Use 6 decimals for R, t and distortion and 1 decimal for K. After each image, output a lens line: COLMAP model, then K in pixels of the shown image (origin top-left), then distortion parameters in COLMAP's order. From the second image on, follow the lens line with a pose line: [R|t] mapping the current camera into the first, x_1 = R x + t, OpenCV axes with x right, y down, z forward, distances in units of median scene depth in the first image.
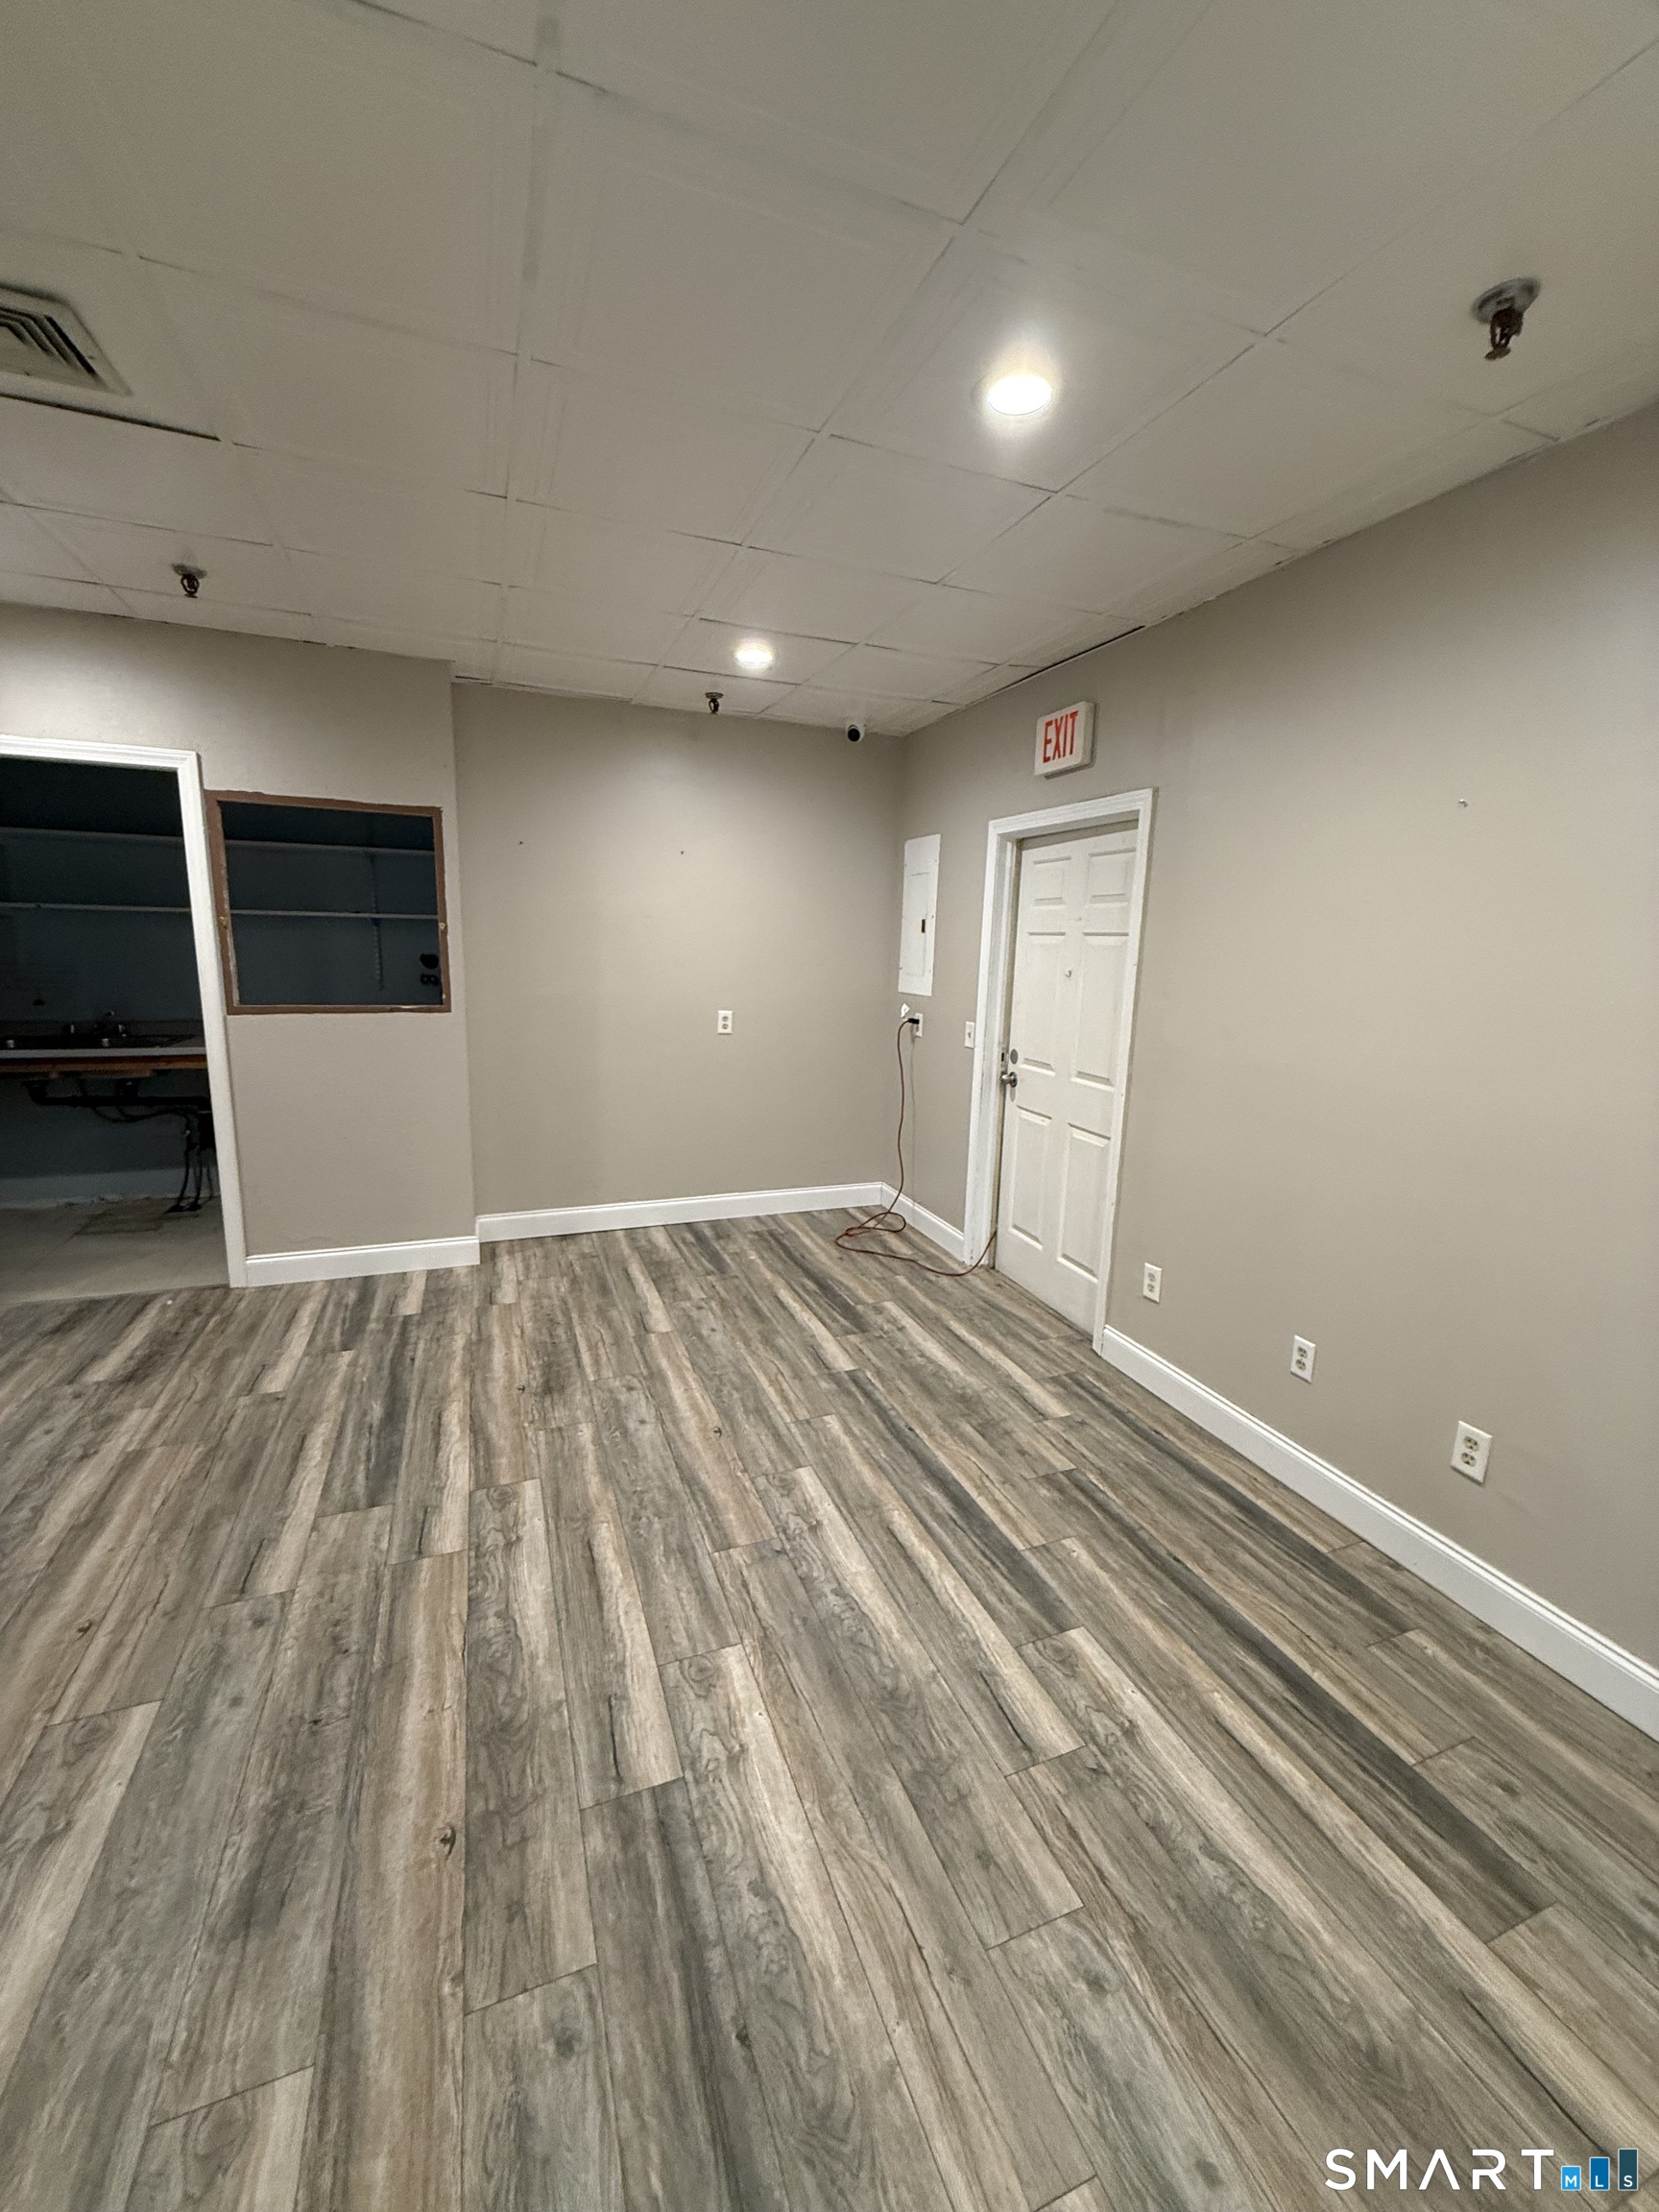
lens RADIAL K [[880.2, 0, 828.4], [0, 880.2, 1103.0], [0, 0, 1]] dist [-0.000271, 0.000025]
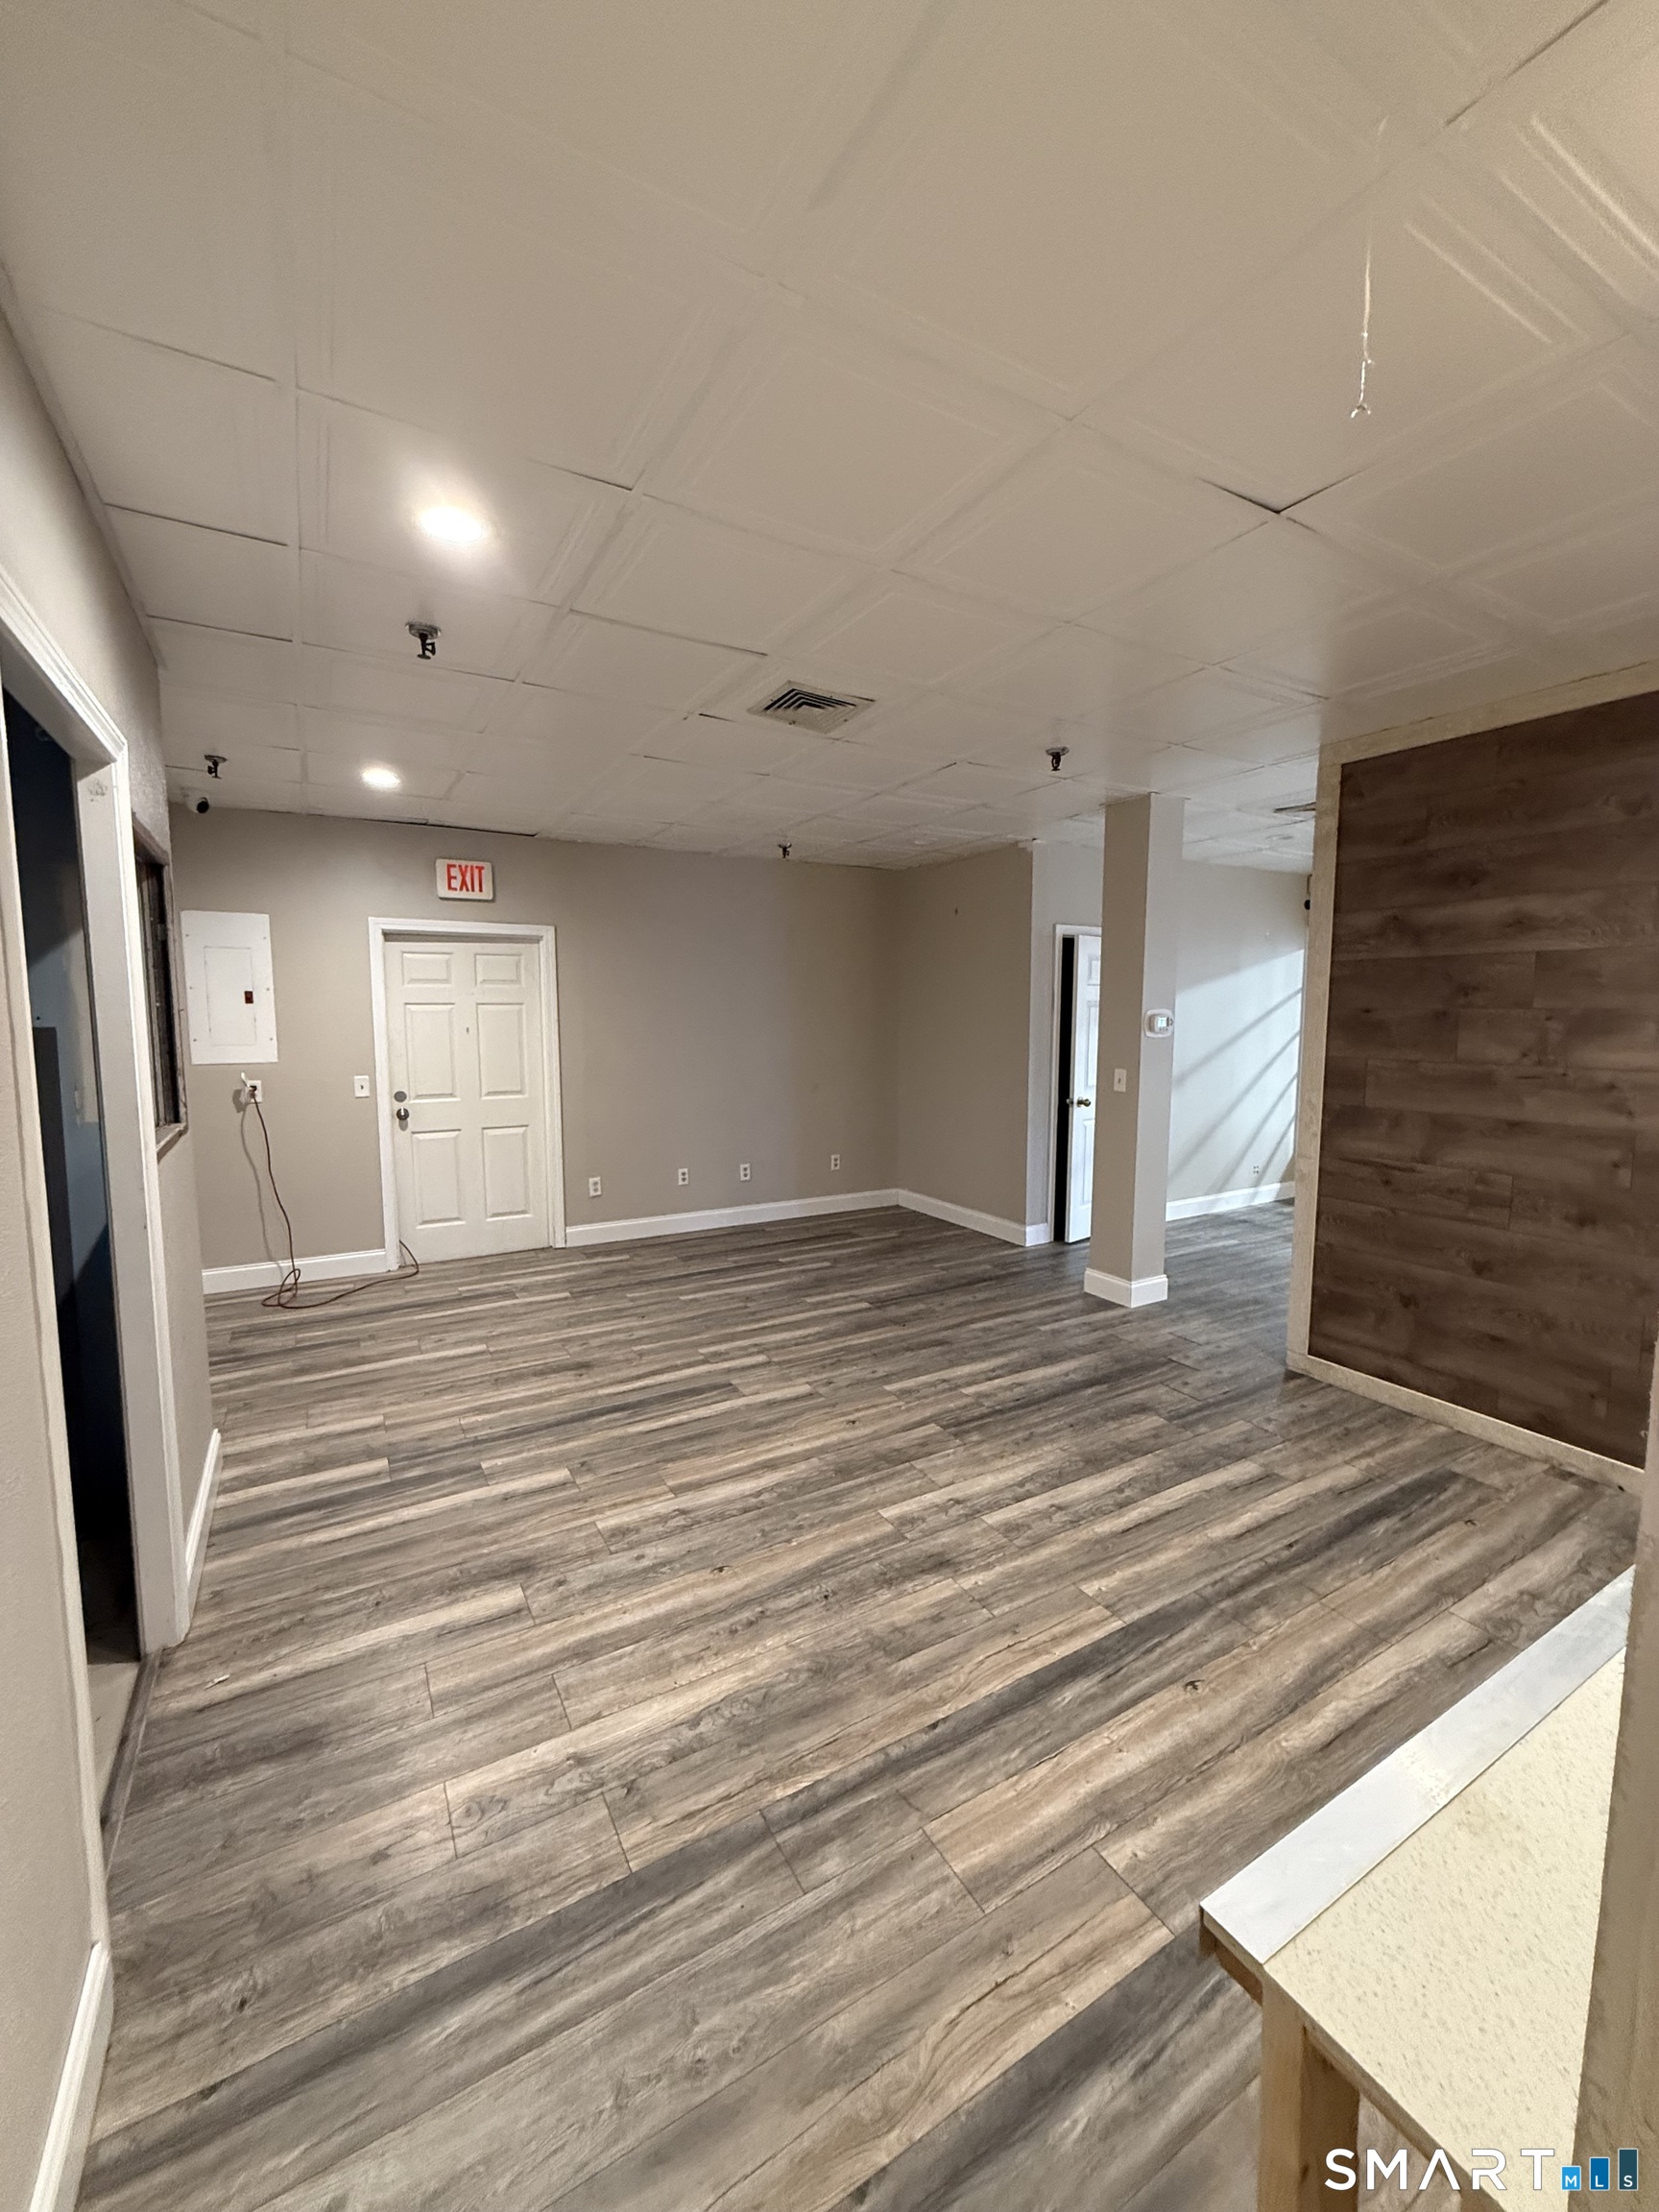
lens RADIAL K [[880.2, 0, 828.6], [0, 880.2, 1106.9], [0, 0, 1]] dist [-0.000271, 0.000025]
pose [[-0.149033, -0.139504, 0.978942, -1.536484], [0.177009, 0.970244, 0.165212, -0.185906], [-0.972860, 0.197904, -0.119905, 0.711516]]
